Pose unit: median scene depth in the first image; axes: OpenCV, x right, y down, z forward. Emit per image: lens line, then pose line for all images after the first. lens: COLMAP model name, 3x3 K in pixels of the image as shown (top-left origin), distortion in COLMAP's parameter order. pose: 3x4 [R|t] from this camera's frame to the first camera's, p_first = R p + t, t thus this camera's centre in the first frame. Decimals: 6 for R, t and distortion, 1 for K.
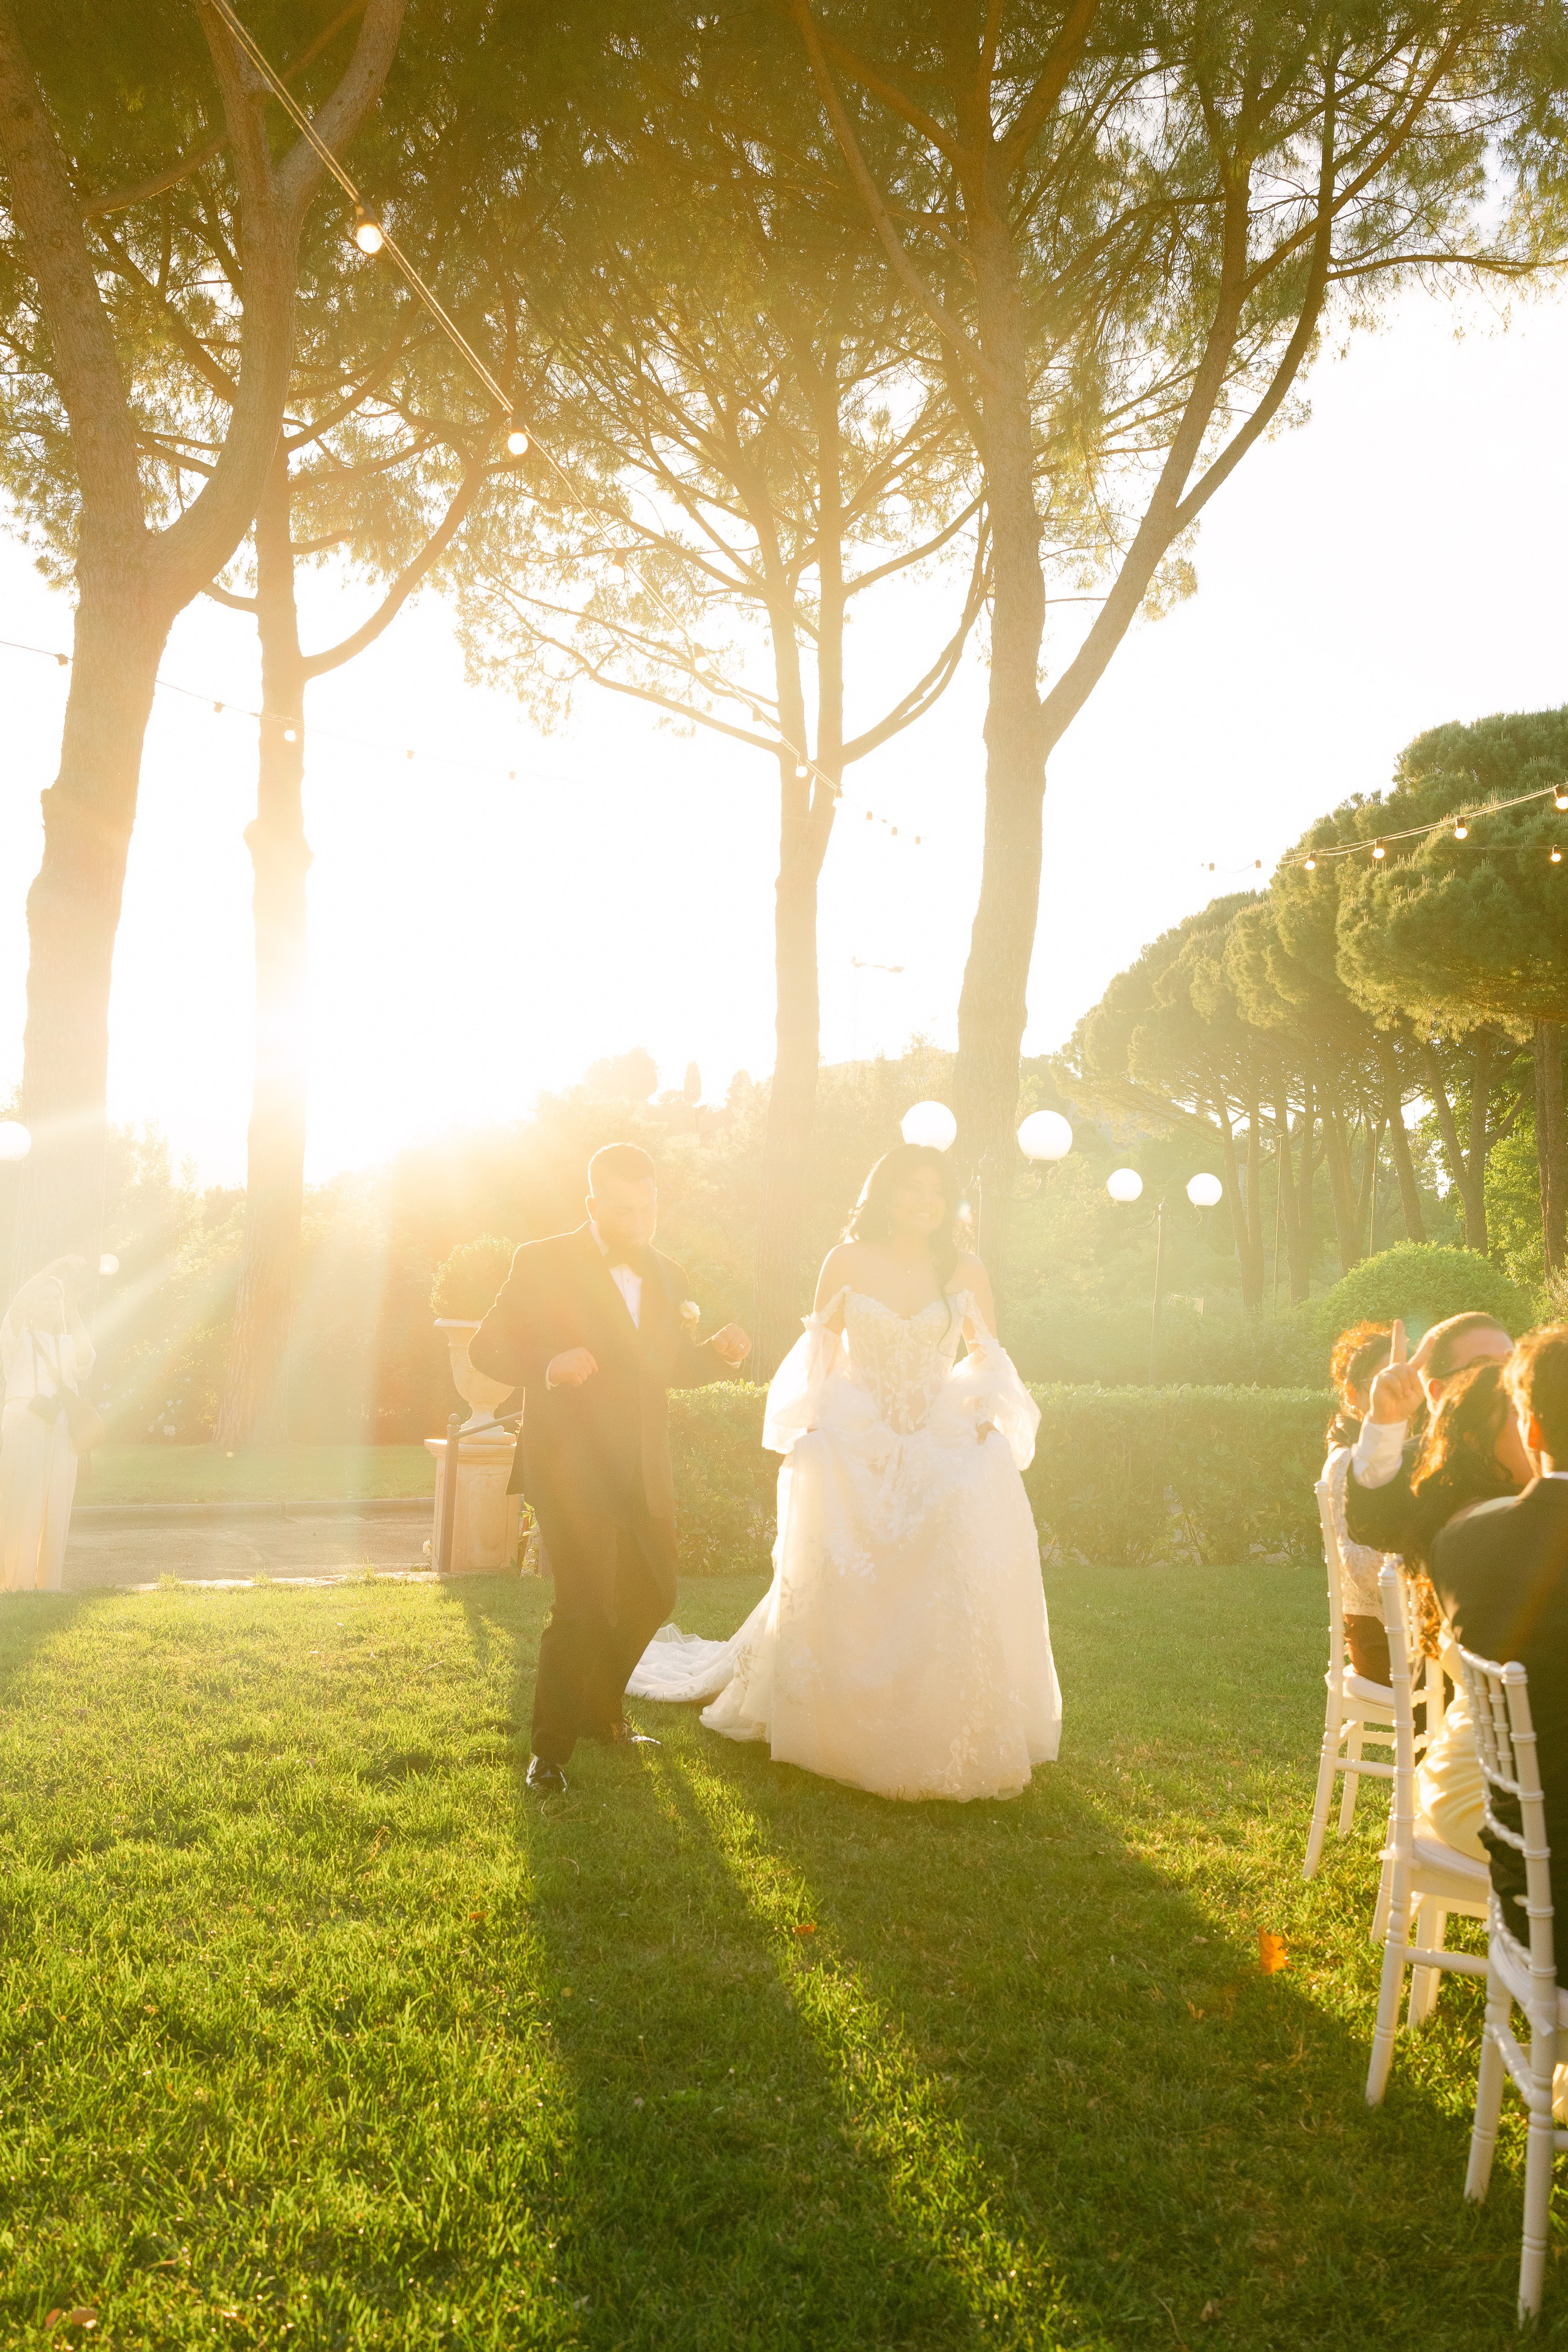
lens RADIAL K [[2237.6, 0, 775.8], [0, 2237.6, 1166.2], [0, 0, 1]] dist [0.008680, -0.026191]
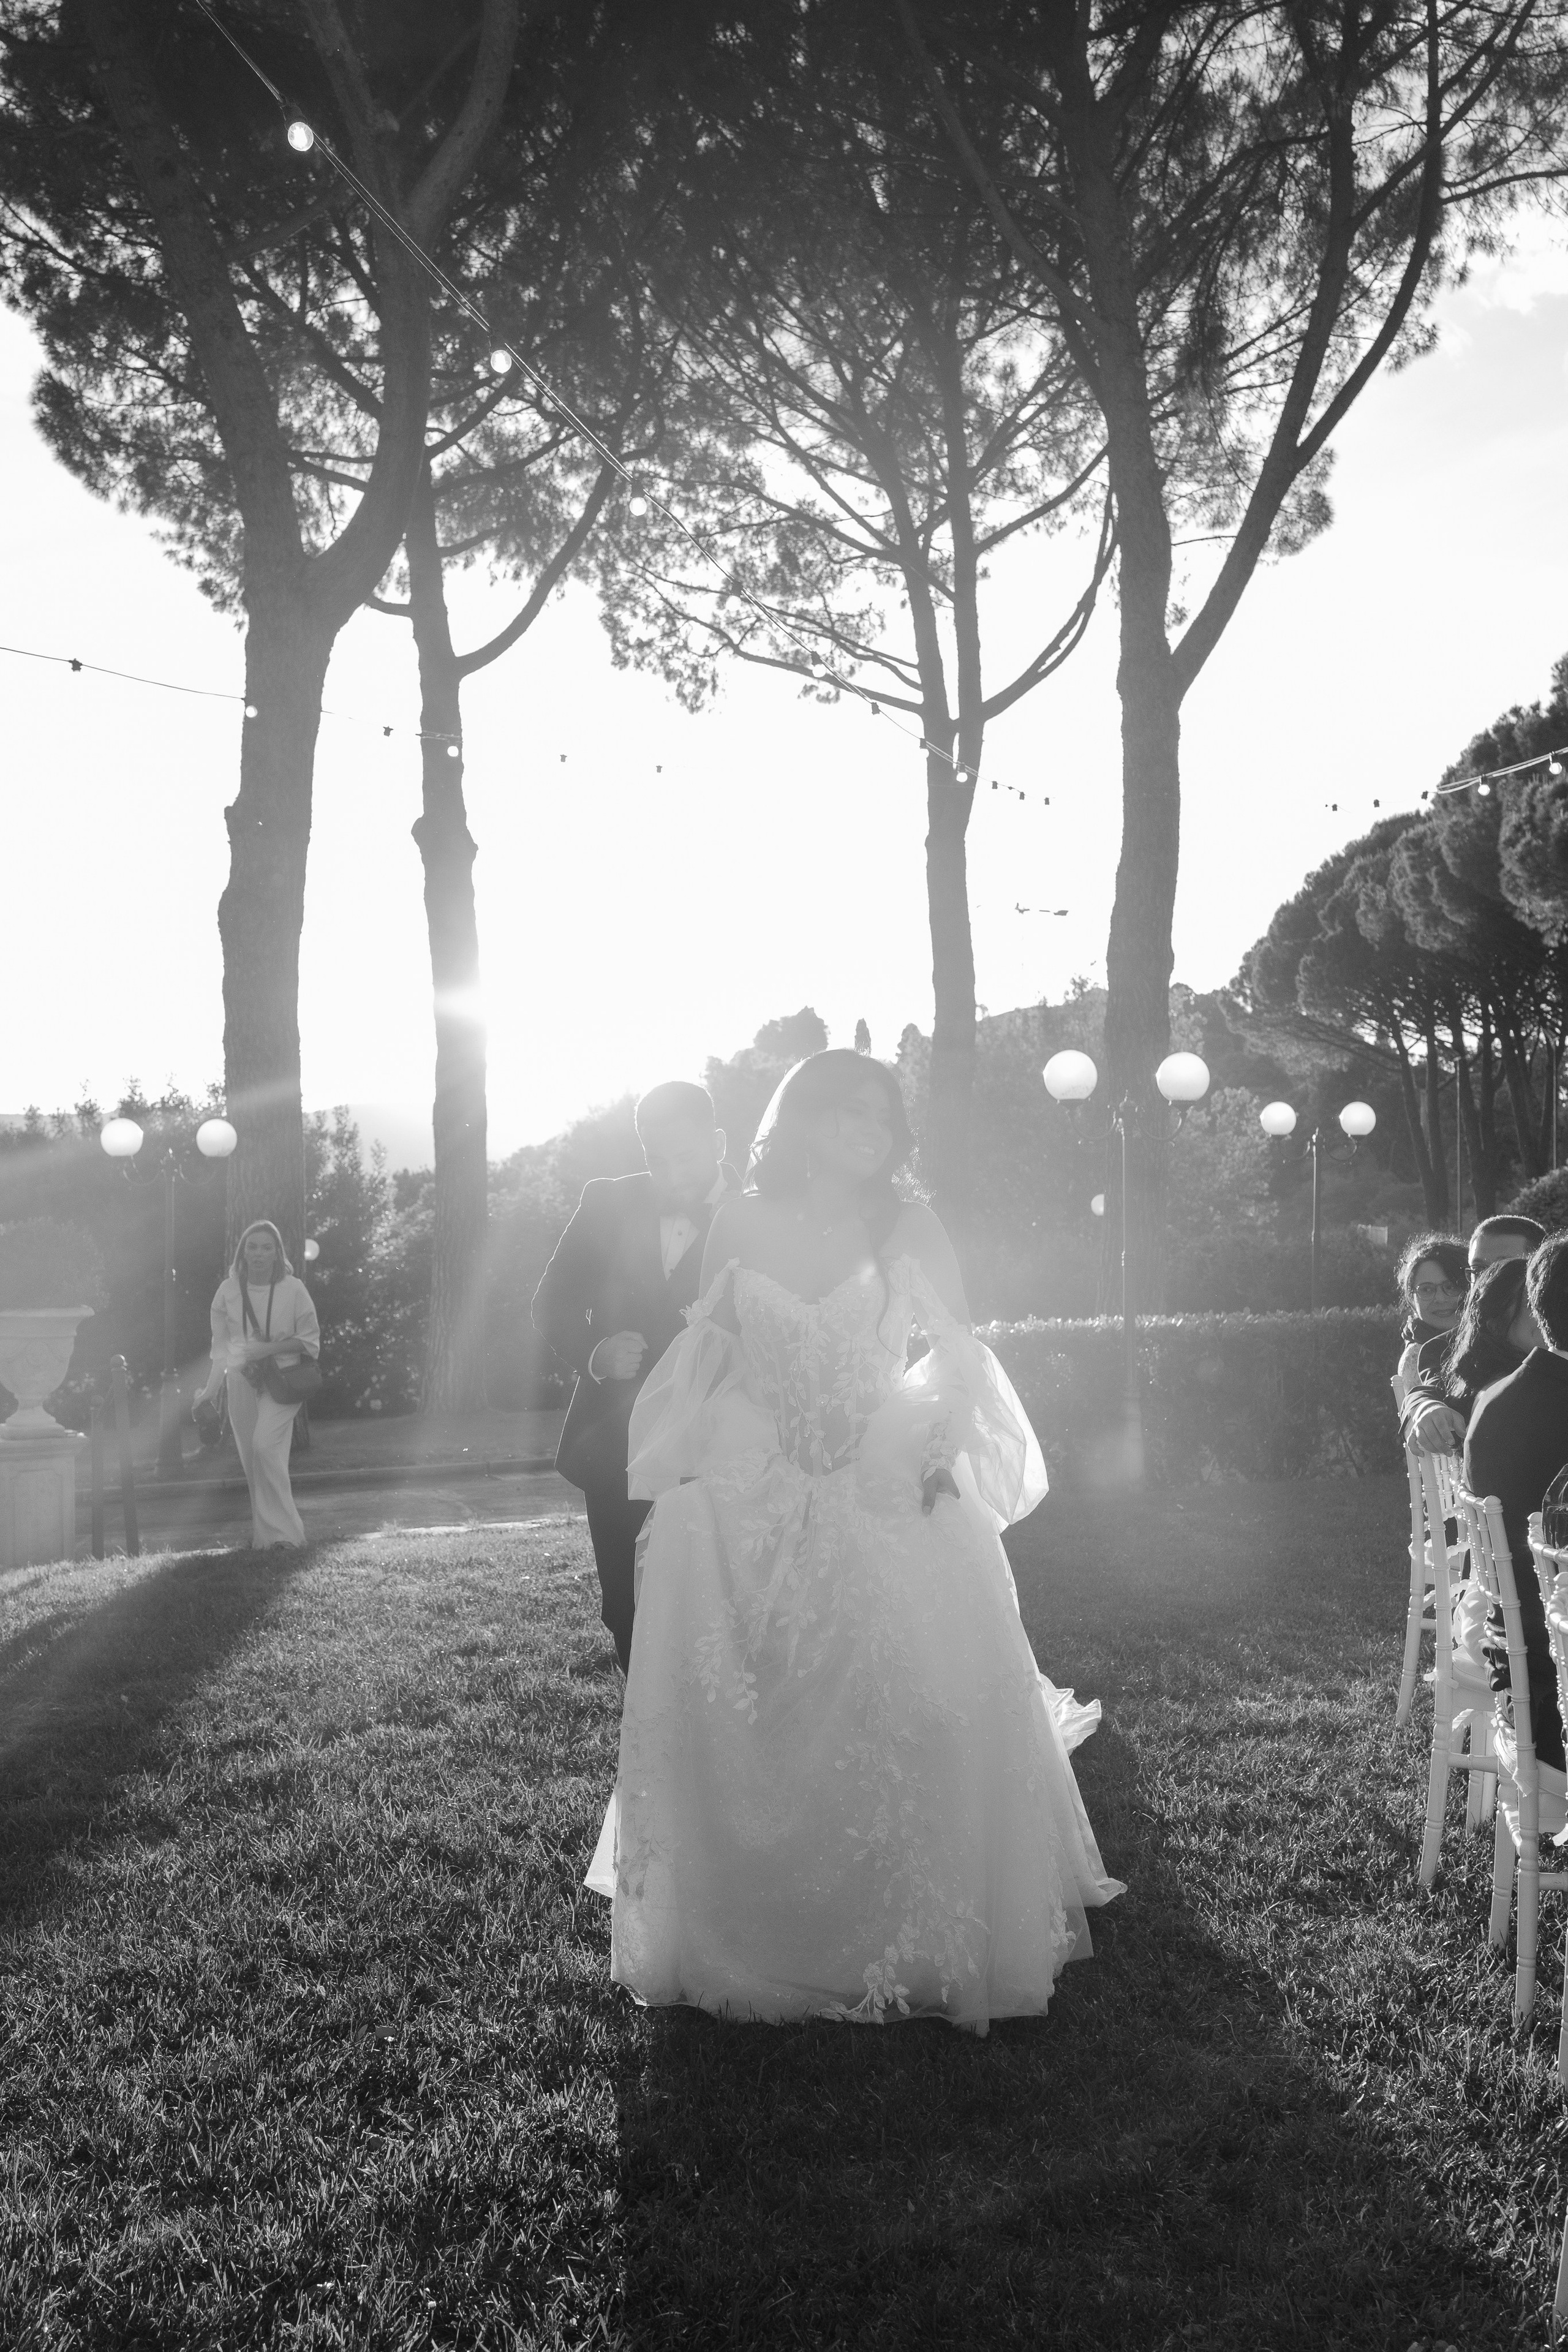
lens RADIAL K [[2237.6, 0, 775.8], [0, 2237.6, 1166.2], [0, 0, 1]] dist [0.008680, -0.026191]
pose [[0.995283, -0.055905, -0.079291, 0.005093], [0.057425, 0.998205, 0.017028, -0.000450], [0.078196, -0.021501, 0.996706, -0.027548]]
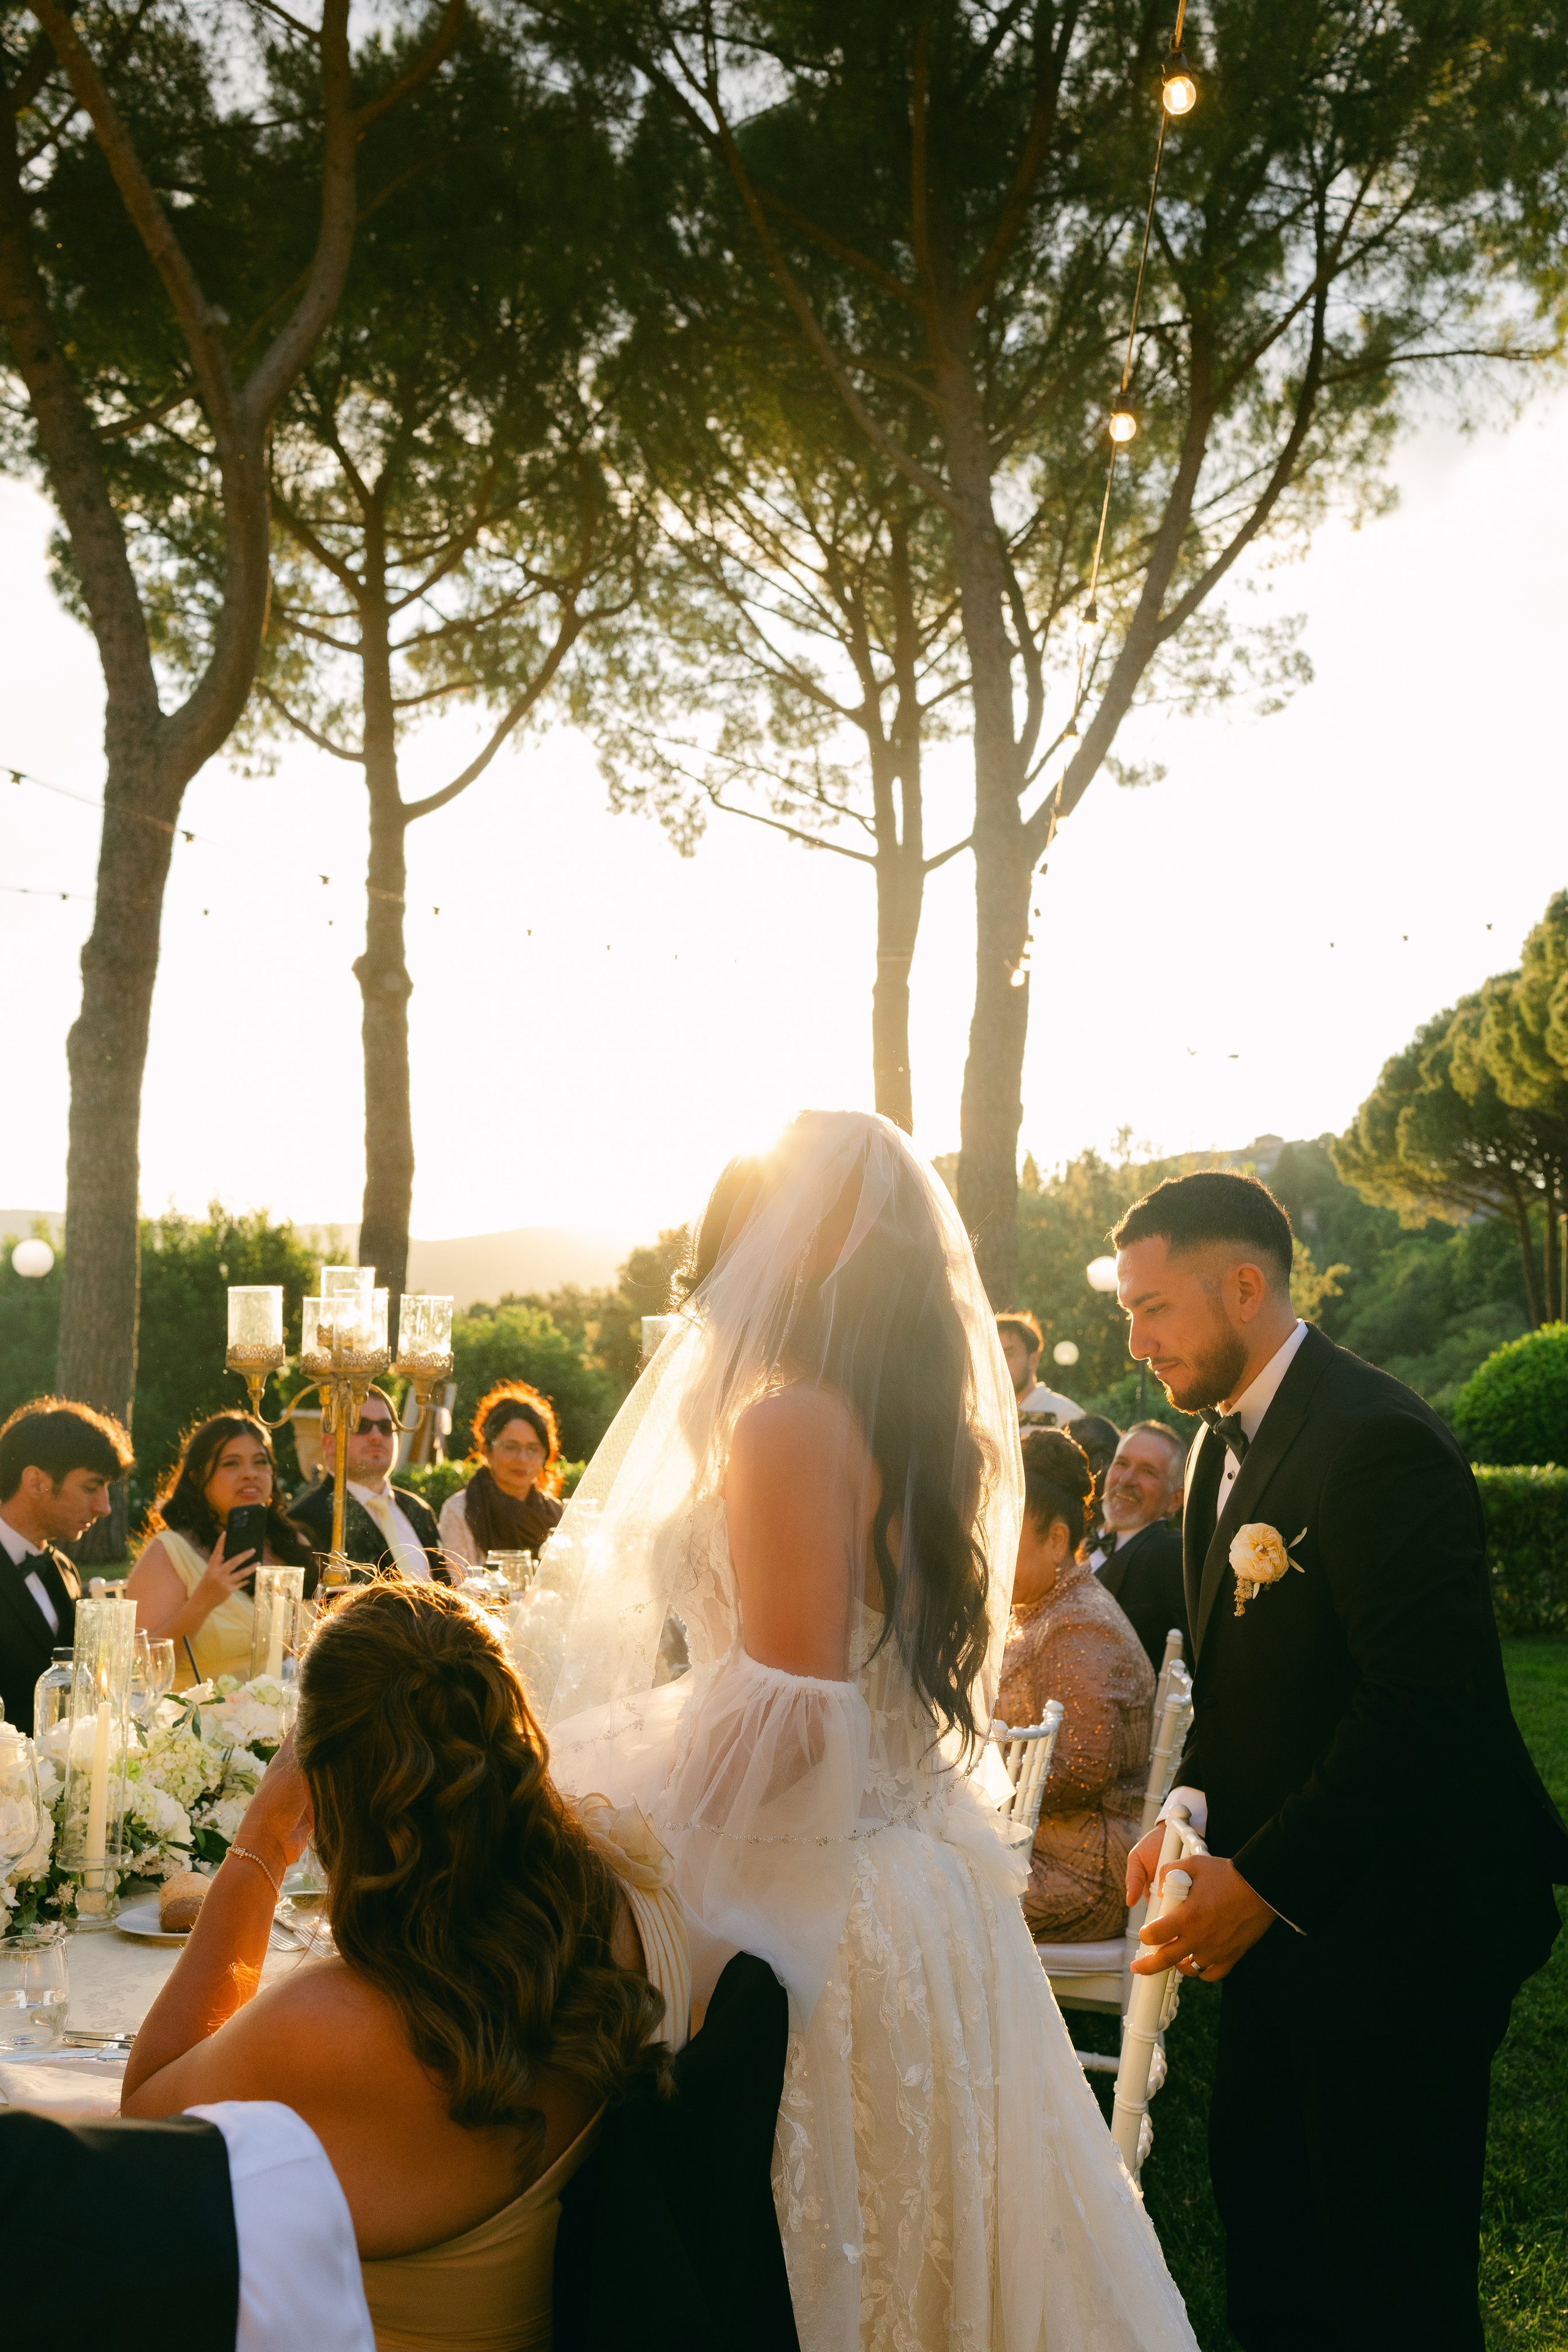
lens RADIAL K [[2237.6, 0, 775.8], [0, 2237.6, 1166.2], [0, 0, 1]] dist [0.008680, -0.026191]
pose [[0.986961, -0.029122, -0.158305, 0.127755], [0.022242, 0.998737, -0.045057, 0.001367], [0.159417, 0.040949, 0.986362, -0.031732]]
